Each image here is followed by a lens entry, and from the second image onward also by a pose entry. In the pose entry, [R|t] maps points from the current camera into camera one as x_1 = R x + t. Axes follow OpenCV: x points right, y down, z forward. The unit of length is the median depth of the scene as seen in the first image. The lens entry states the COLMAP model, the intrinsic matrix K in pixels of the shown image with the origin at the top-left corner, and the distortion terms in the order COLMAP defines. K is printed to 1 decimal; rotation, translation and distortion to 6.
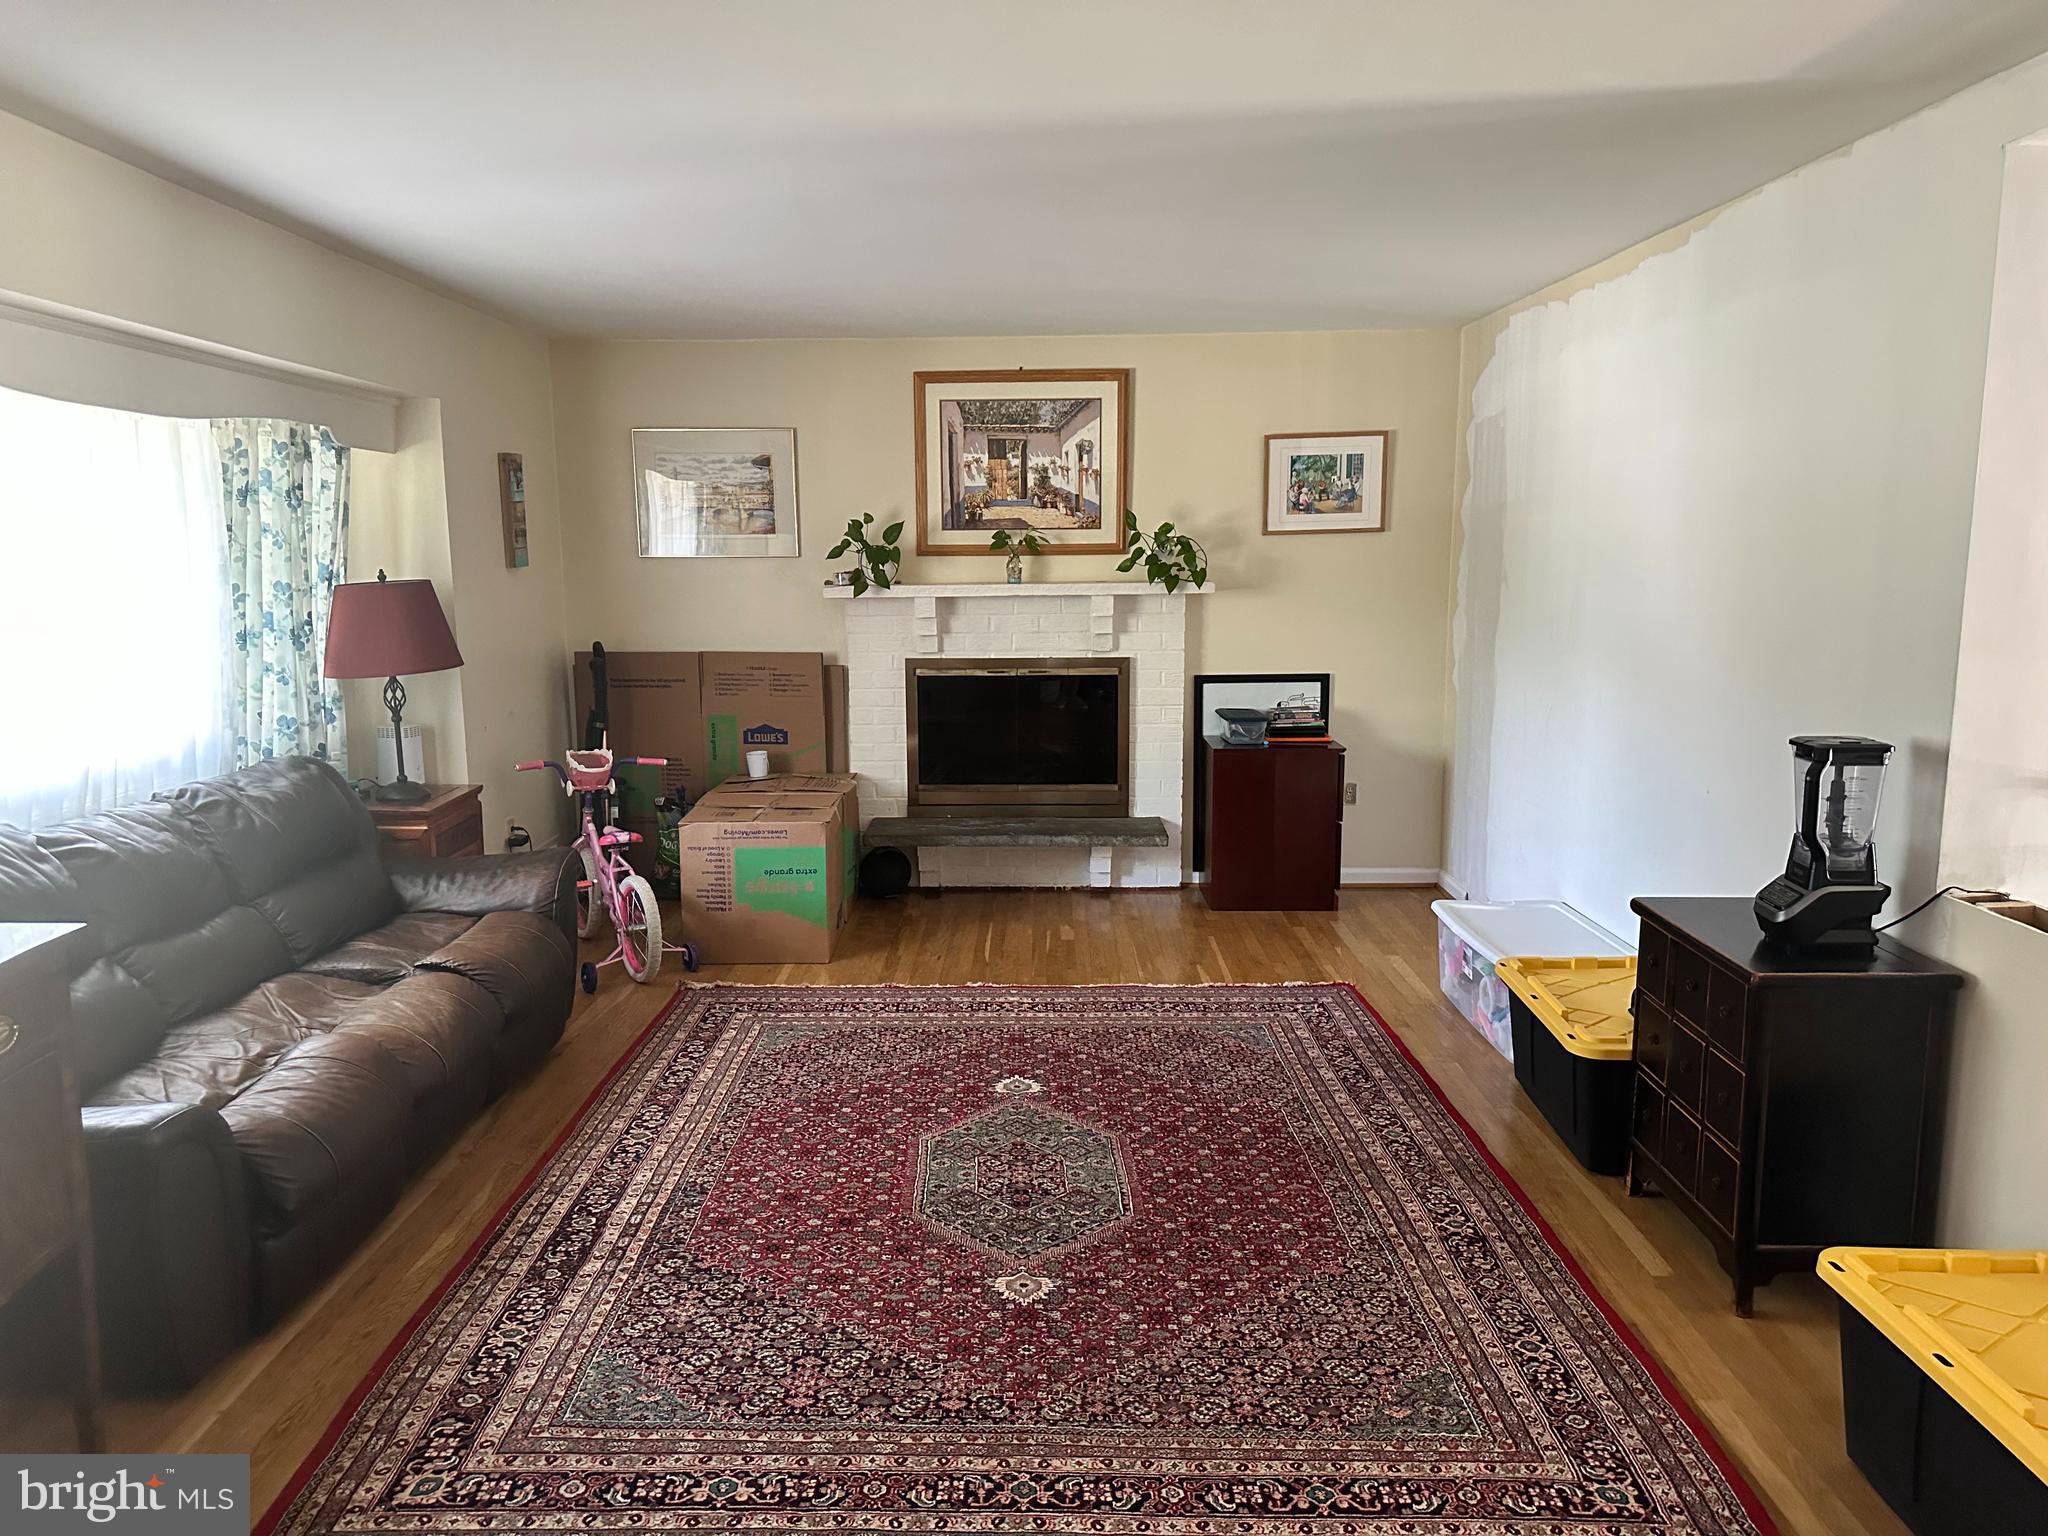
lens RADIAL K [[1430.1, 0, 1019.1], [0, 1430.1, 756.3], [0, 0, 1]] dist [-0.007679, -0.042220]
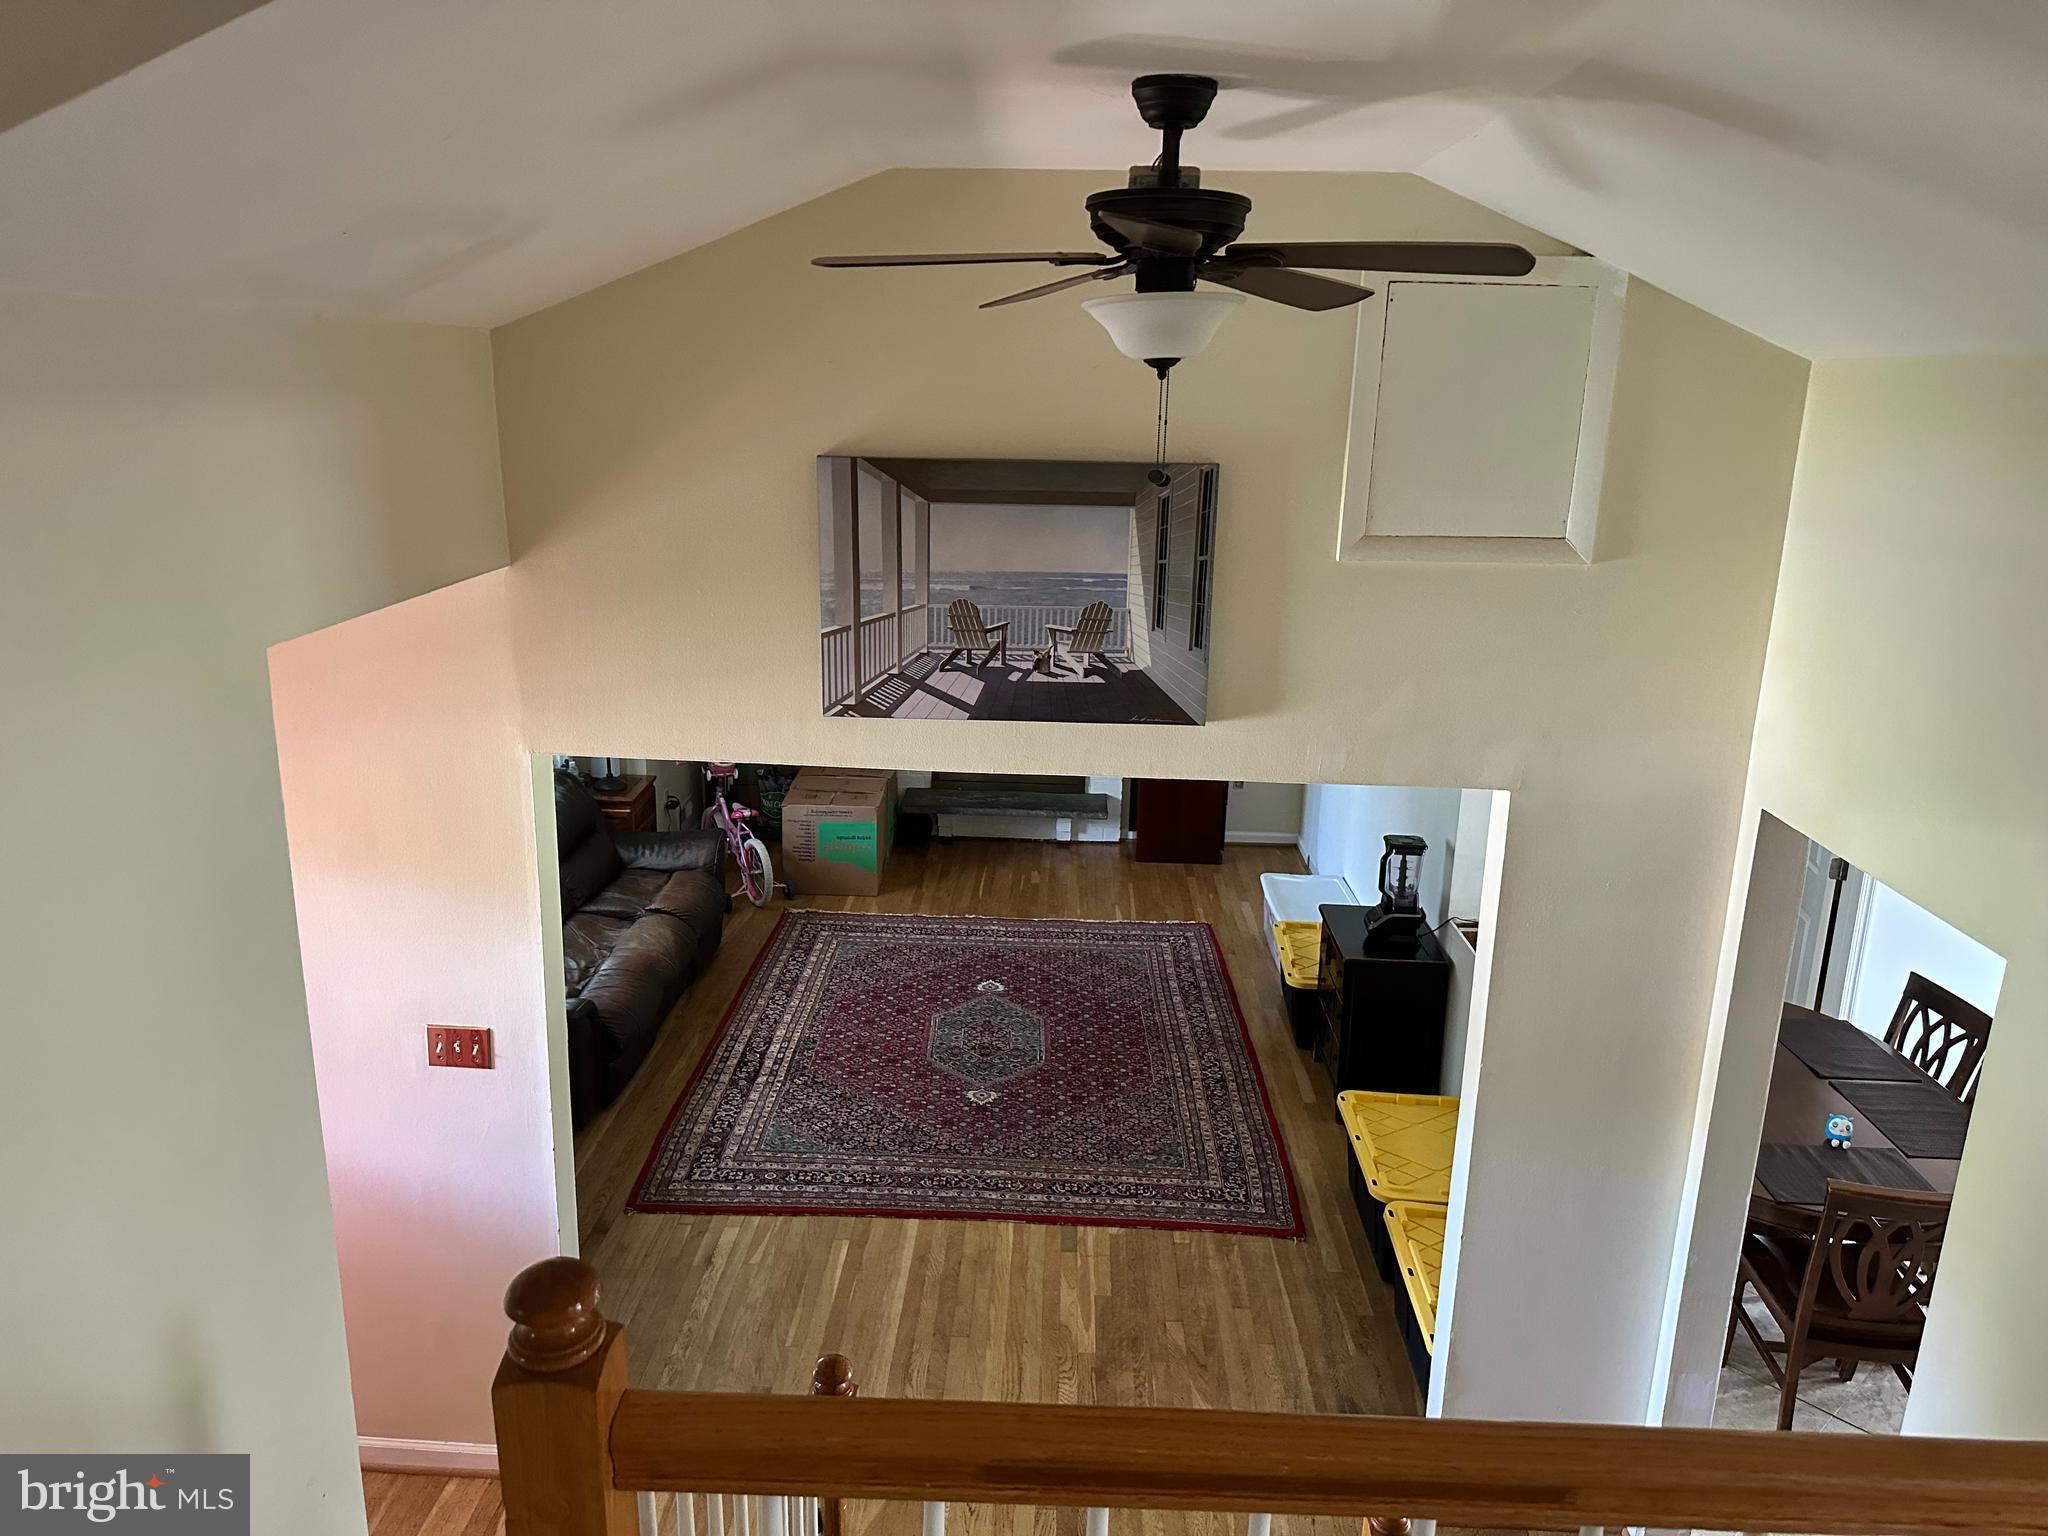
lens RADIAL K [[1430.1, 0, 1022.3], [0, 1430.1, 763.2], [0, 0, 1]] dist [-0.007679, -0.042220]
pose [[0.999434, 0.028670, -0.017586, 0.067378], [-0.026543, 0.993455, 0.111093, -0.256508], [0.020656, -0.110563, 0.993654, -0.762723]]
